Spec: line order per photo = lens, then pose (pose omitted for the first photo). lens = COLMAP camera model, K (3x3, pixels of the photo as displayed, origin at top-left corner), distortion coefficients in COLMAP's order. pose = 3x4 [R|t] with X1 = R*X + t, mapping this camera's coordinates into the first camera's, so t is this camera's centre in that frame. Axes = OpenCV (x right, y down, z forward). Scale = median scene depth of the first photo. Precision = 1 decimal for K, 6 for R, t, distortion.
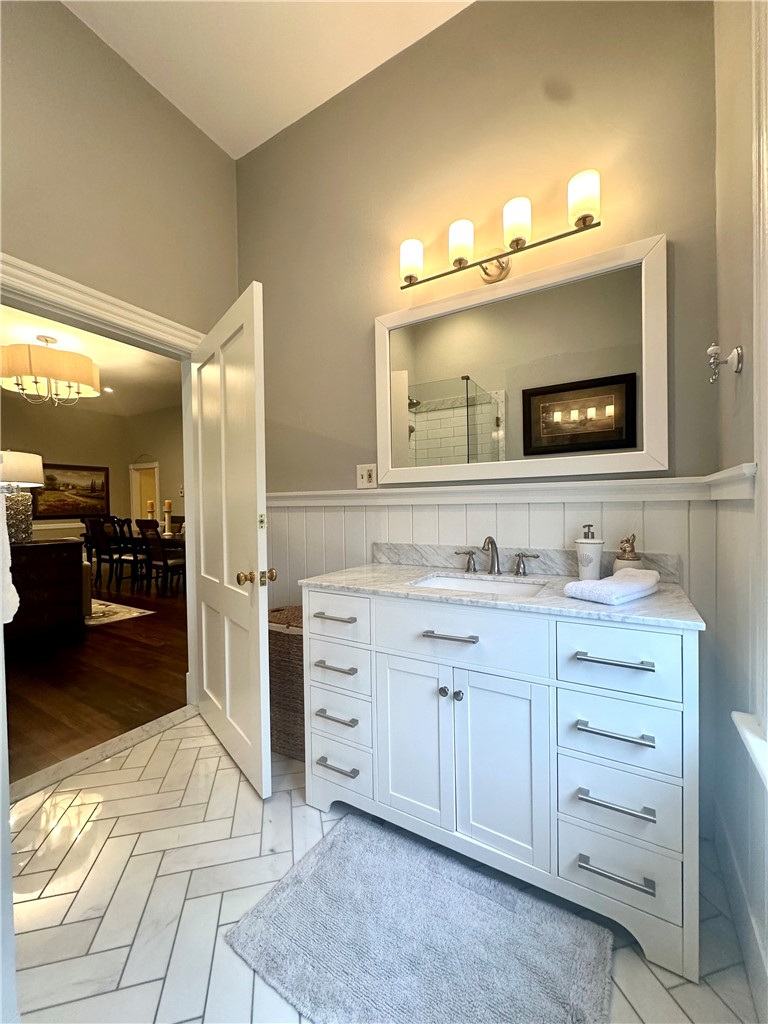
lens RADIAL K [[406.2, 0, 384.0], [0, 406.2, 512.0], [0, 0, 1]] dist [-0.002578, -0.000171]
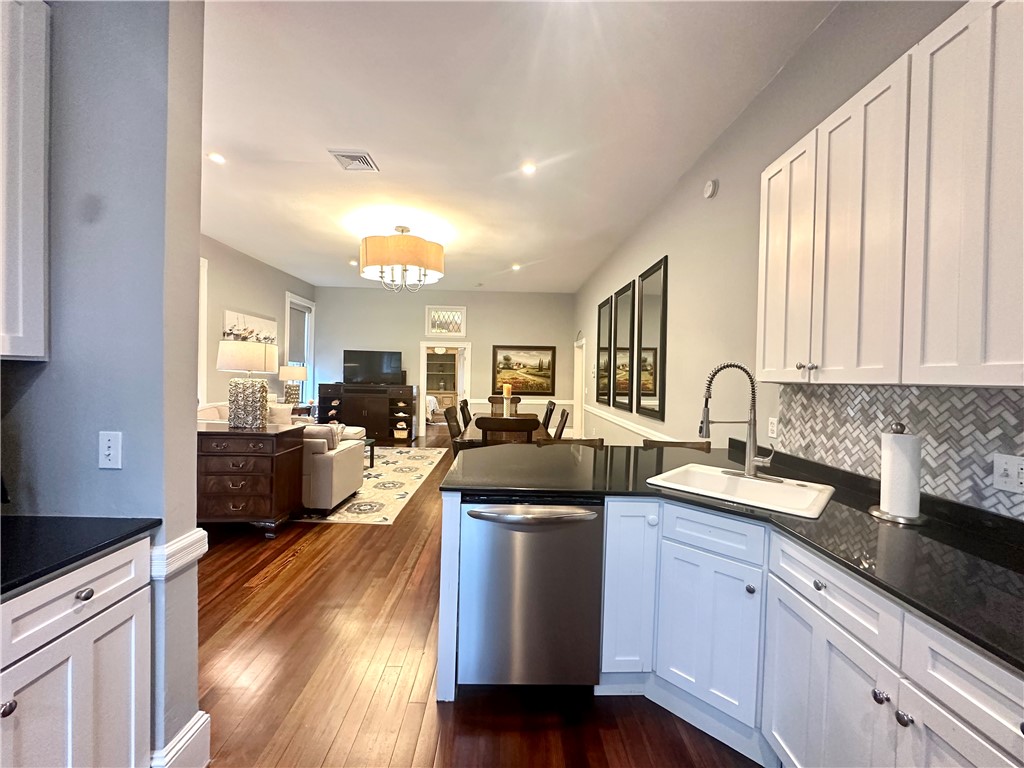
lens RADIAL K [[408.0, 0, 511.6], [0, 408.0, 385.0], [0, 0, 1]] dist [-0.001607, 0.000109]
pose [[0.523838, 0.041946, -0.850785, 0.136324], [-0.043232, 0.998809, 0.022626, -0.034775], [0.850720, 0.024929, 0.525027, 0.409507]]
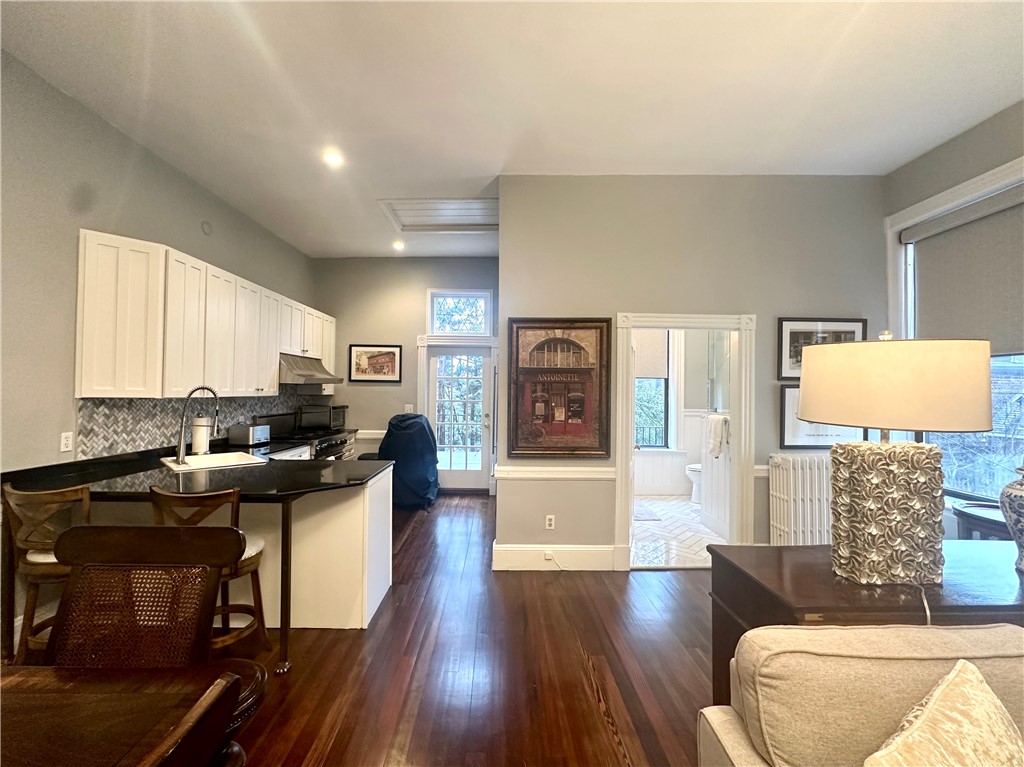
lens RADIAL K [[432.9, 0, 497.1], [0, 432.9, 383.0], [0, 0, 1]] dist [-0.001427, -0.000155]
pose [[-0.511005, 0.023592, 0.859254, -0.435182], [0.008098, 0.999711, -0.022633, -0.039359], [-0.859540, -0.004607, -0.511048, 0.606318]]
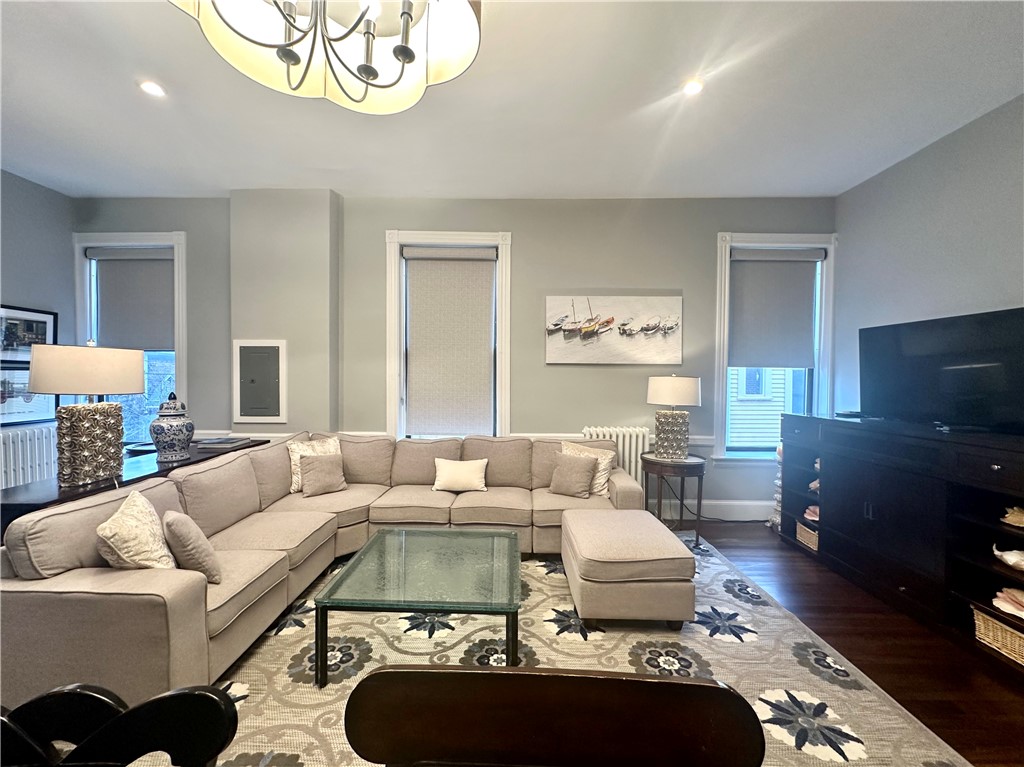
lens RADIAL K [[413.3, 0, 504.3], [0, 413.3, 387.1], [0, 0, 1]] dist [-0.000584, -0.000023]
pose [[-0.866349, 0.020264, -0.499028, -0.468524], [0.000117, 0.999185, 0.040369, -0.041165], [0.499440, 0.034915, -0.865645, 0.763746]]
